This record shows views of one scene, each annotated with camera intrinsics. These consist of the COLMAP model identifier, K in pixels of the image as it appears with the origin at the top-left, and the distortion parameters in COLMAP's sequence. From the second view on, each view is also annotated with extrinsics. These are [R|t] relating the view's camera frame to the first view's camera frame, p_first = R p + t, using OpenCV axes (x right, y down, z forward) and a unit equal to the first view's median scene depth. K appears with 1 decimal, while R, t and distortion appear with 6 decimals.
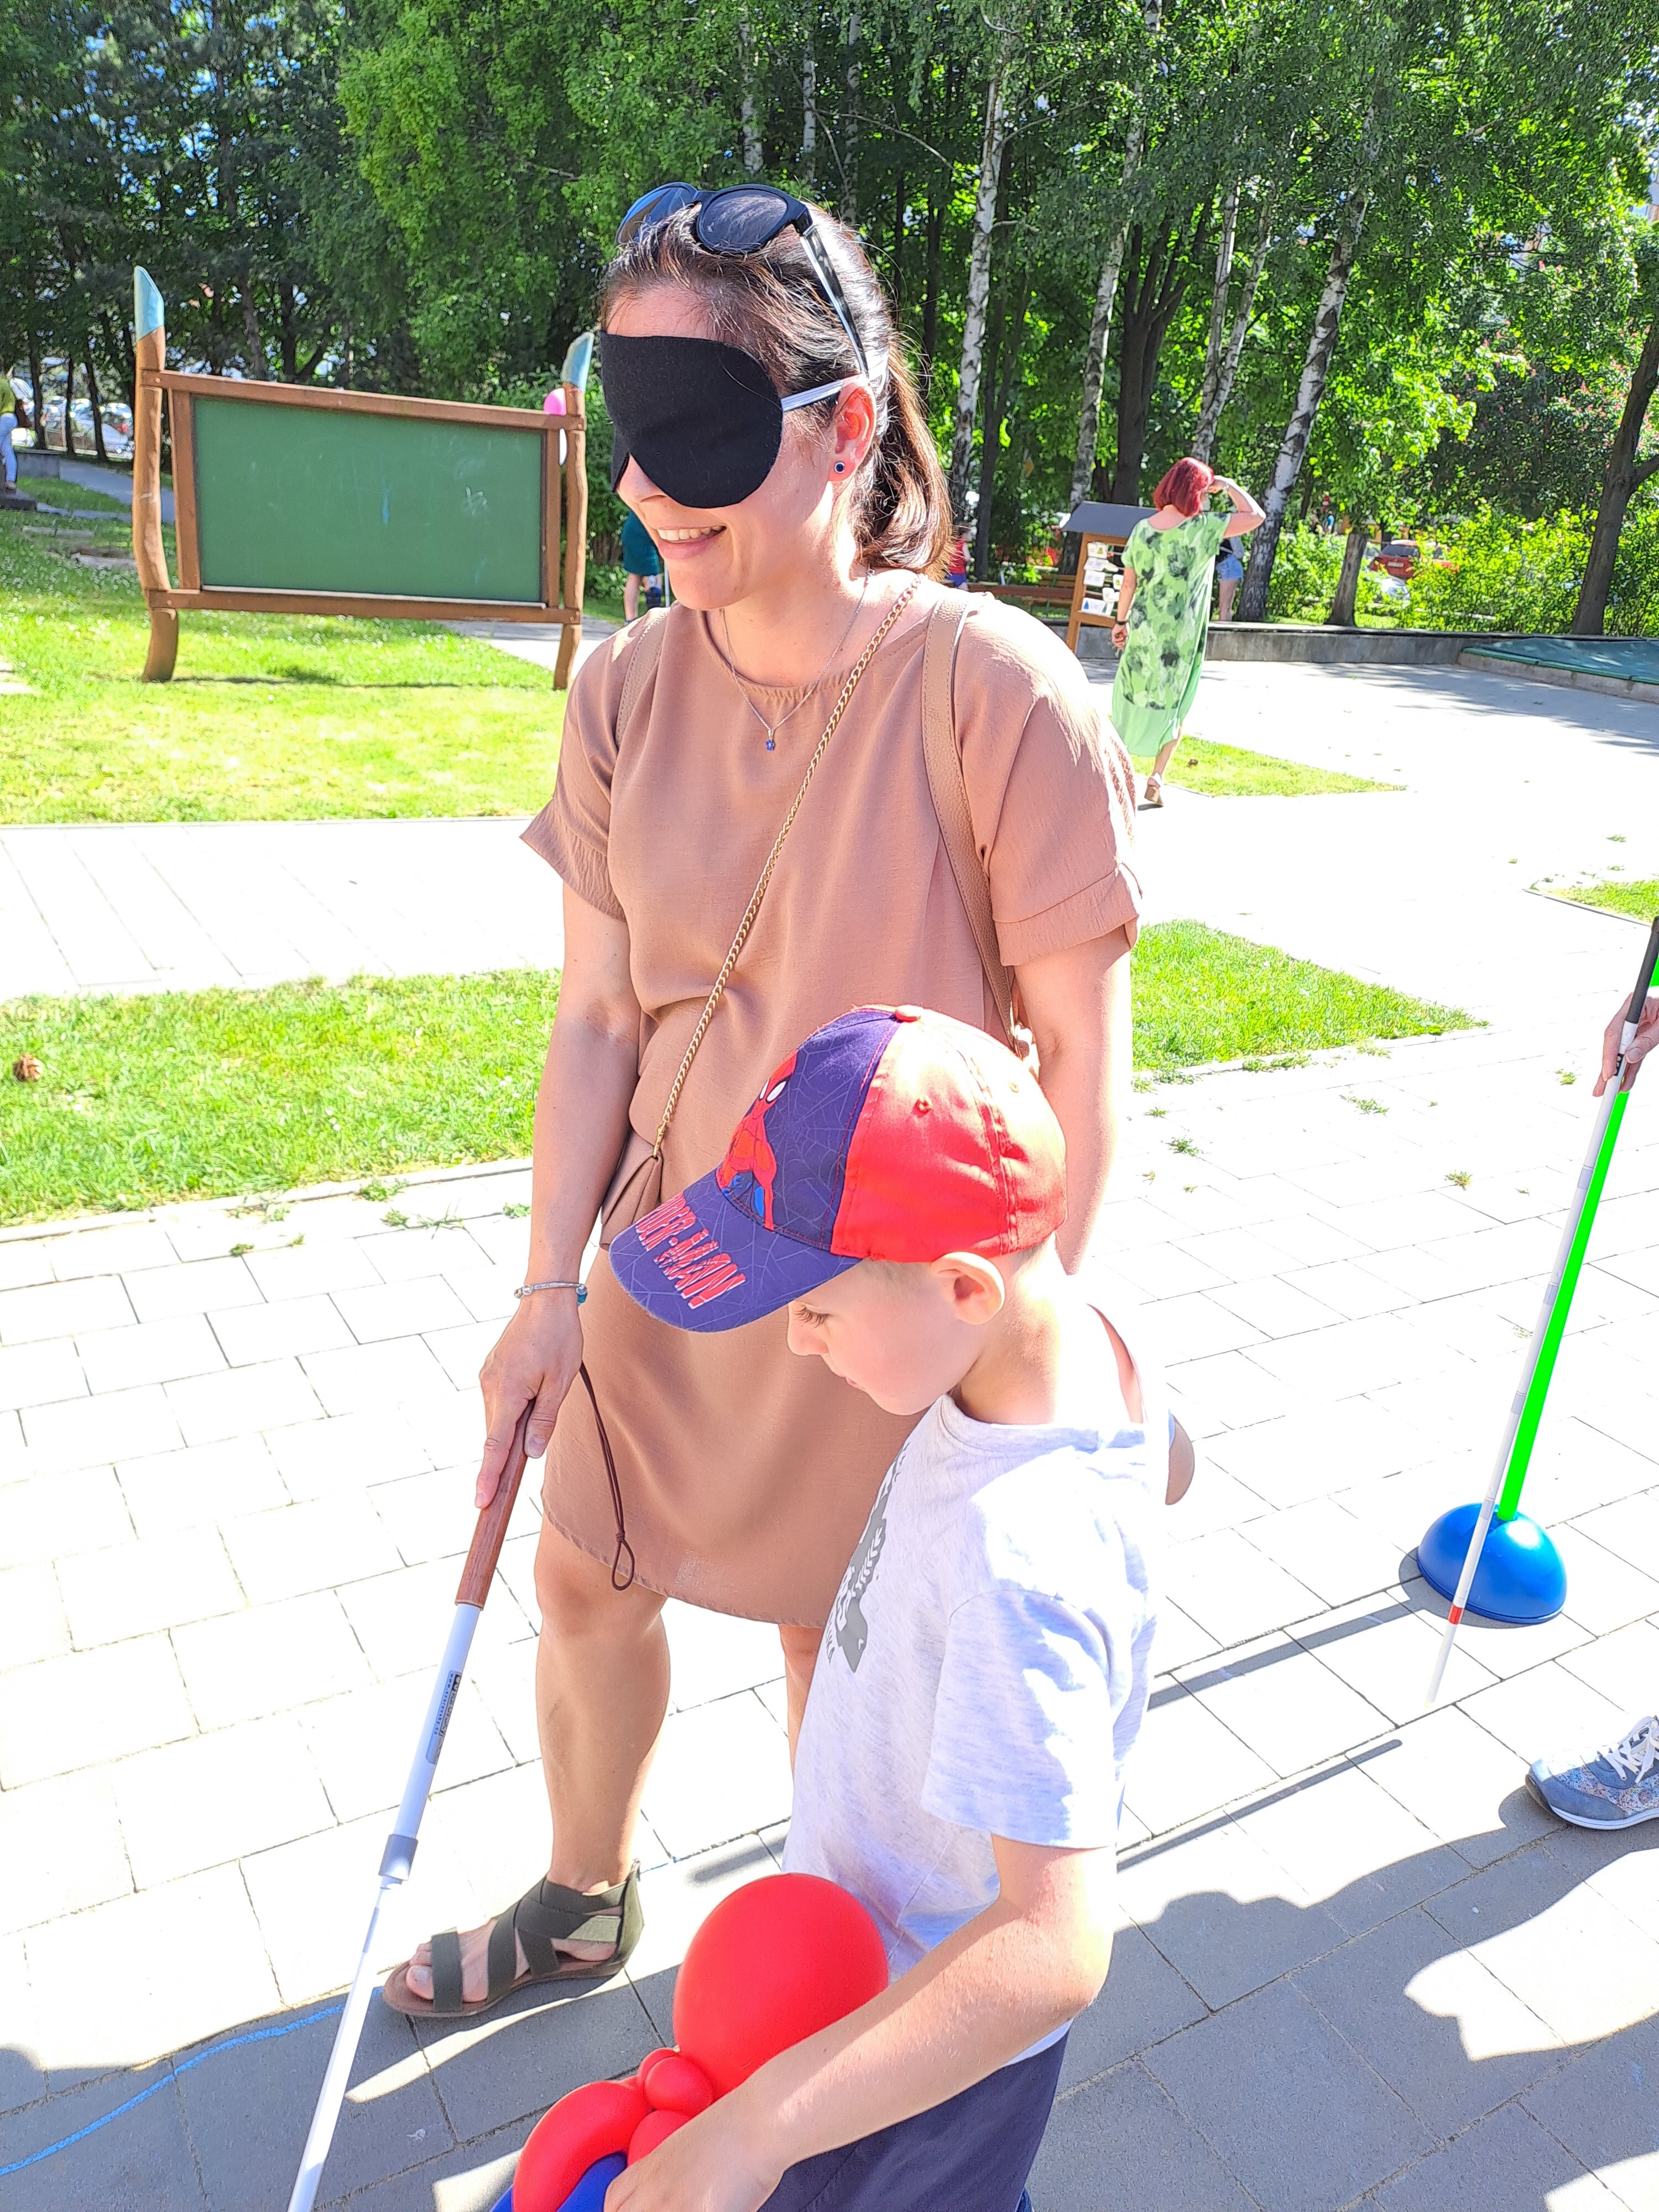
lens RADIAL K [[1618.7, 0, 829.5], [0, 1618.7, 1106.0], [0, 0, 1]] dist [0.009190, -0.027029]
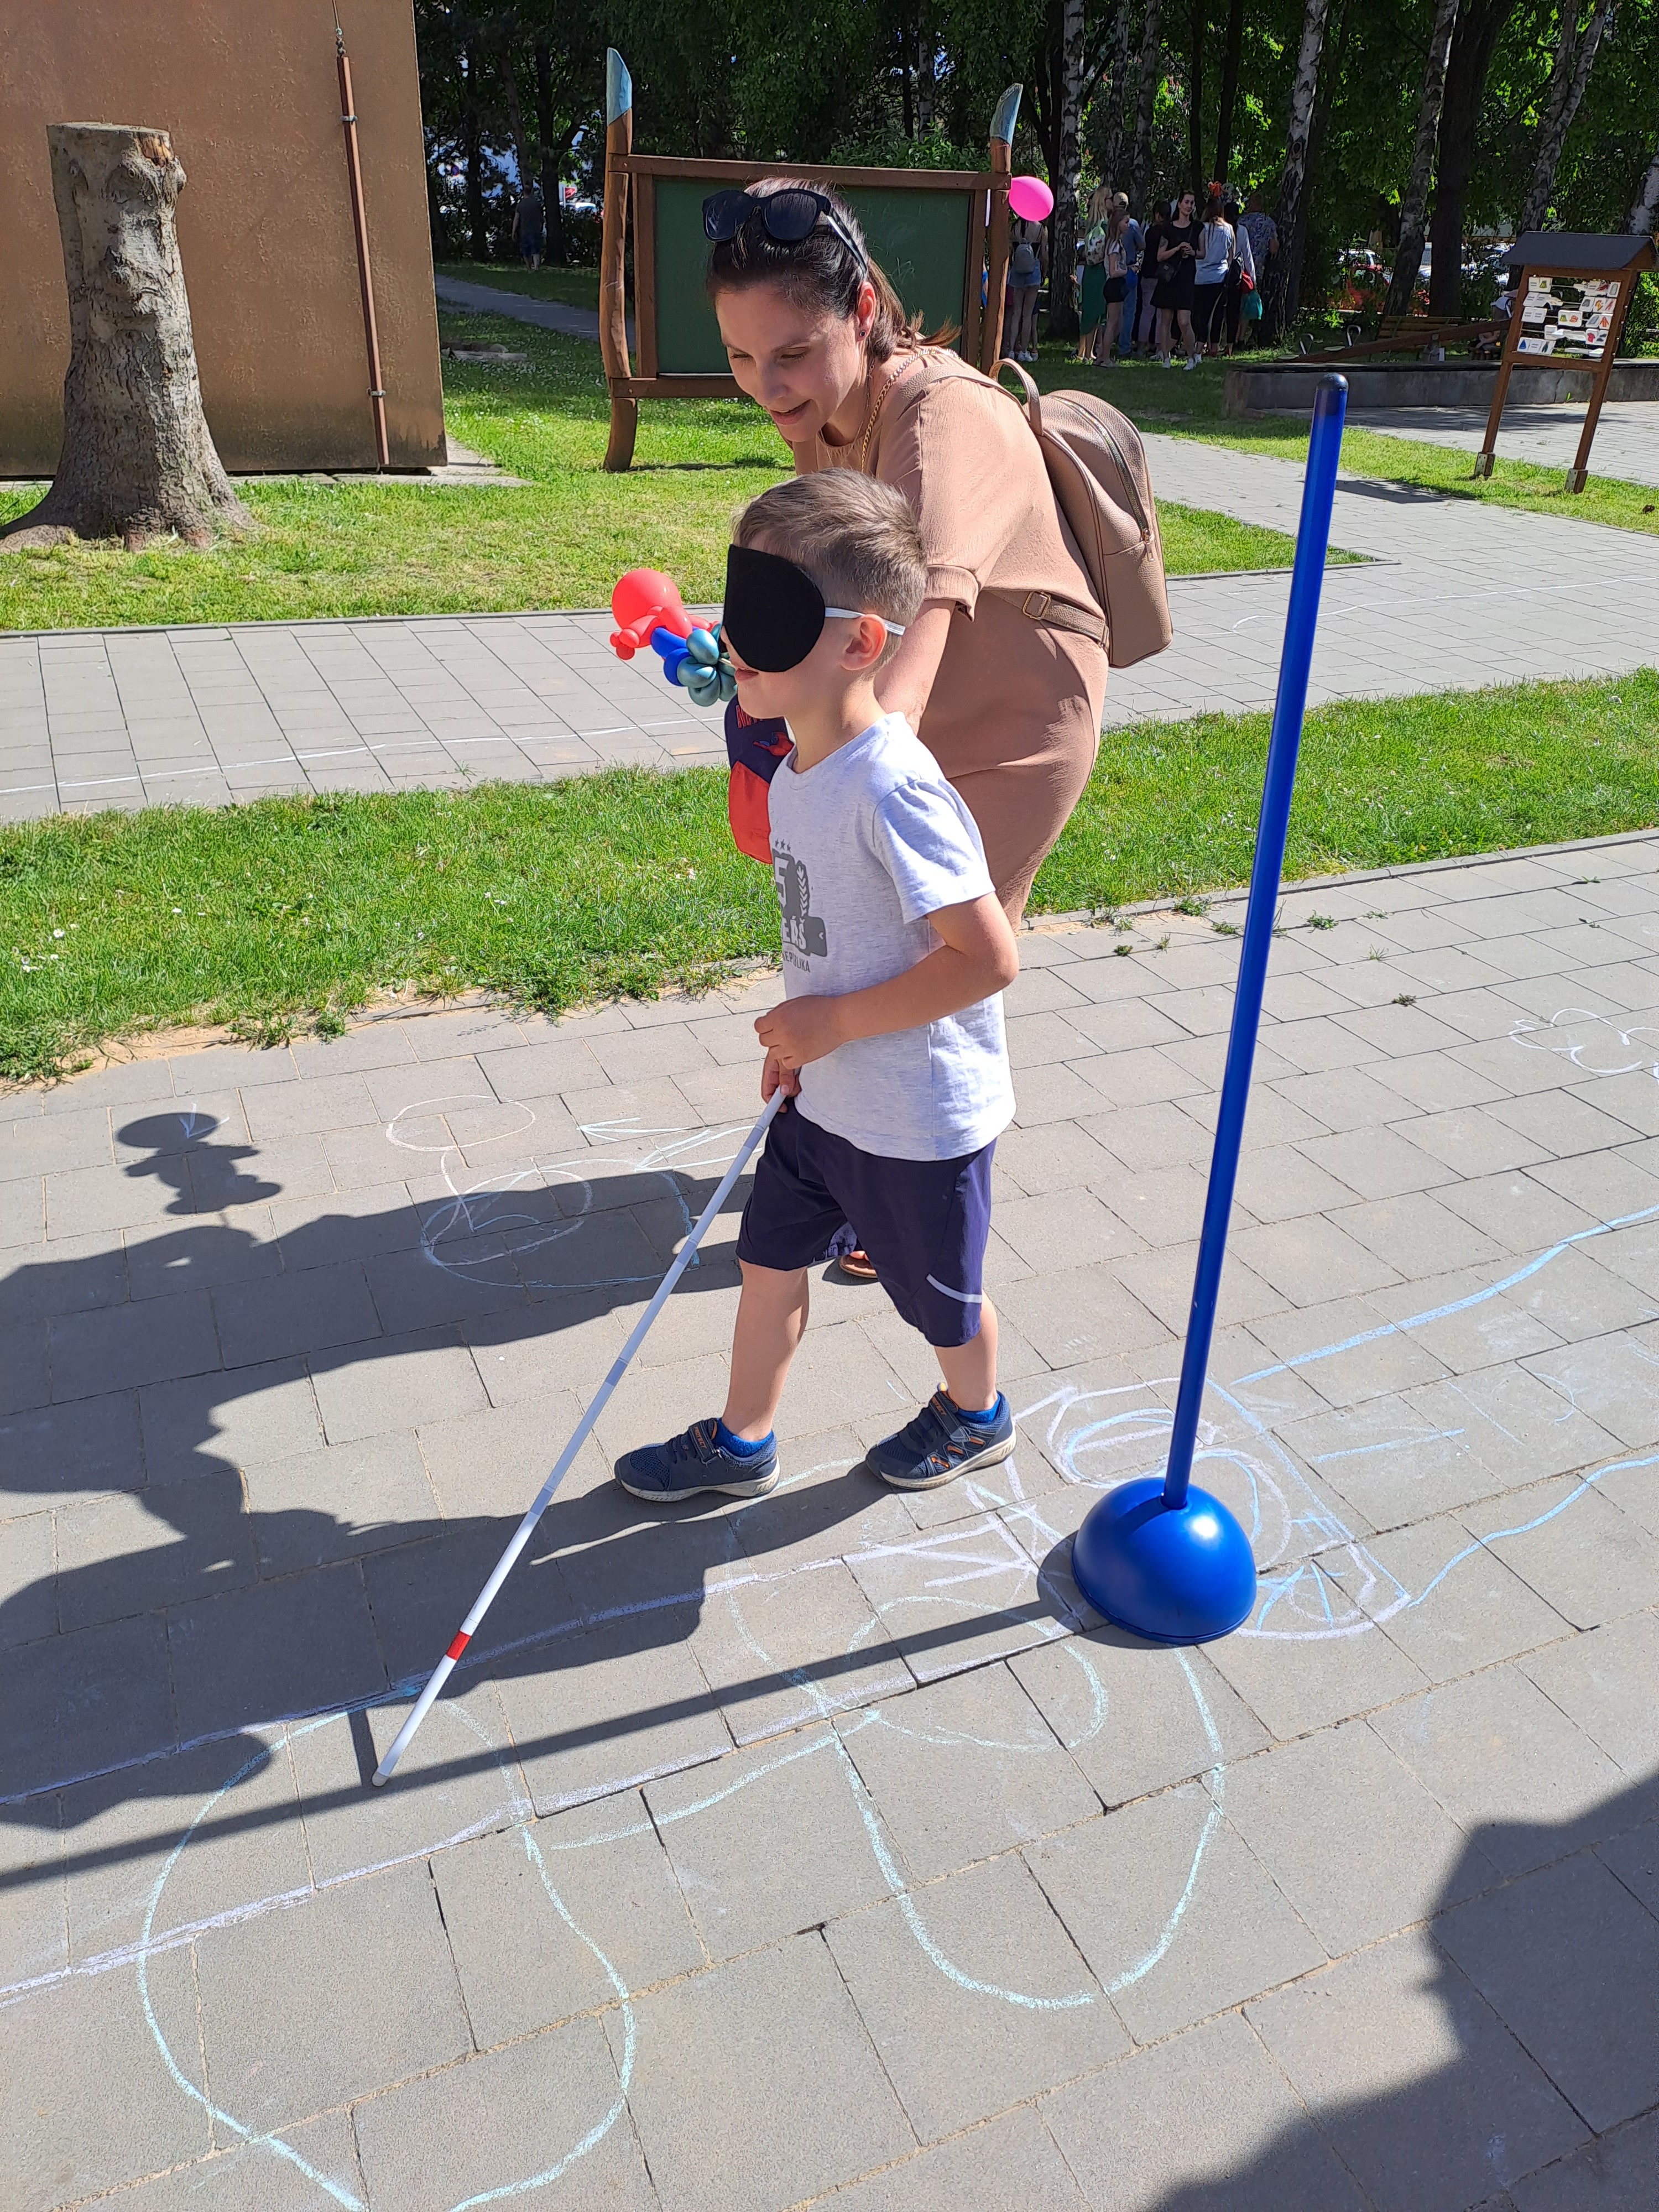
lens RADIAL K [[1618.7, 0, 829.5], [0, 1618.7, 1106.0], [0, 0, 1]] dist [0.009190, -0.027029]
pose [[0.991083, 0.004314, -0.133174, -0.124362], [0.012262, 0.992282, 0.123397, 0.015765], [0.132678, -0.123929, 0.983381, -0.055036]]
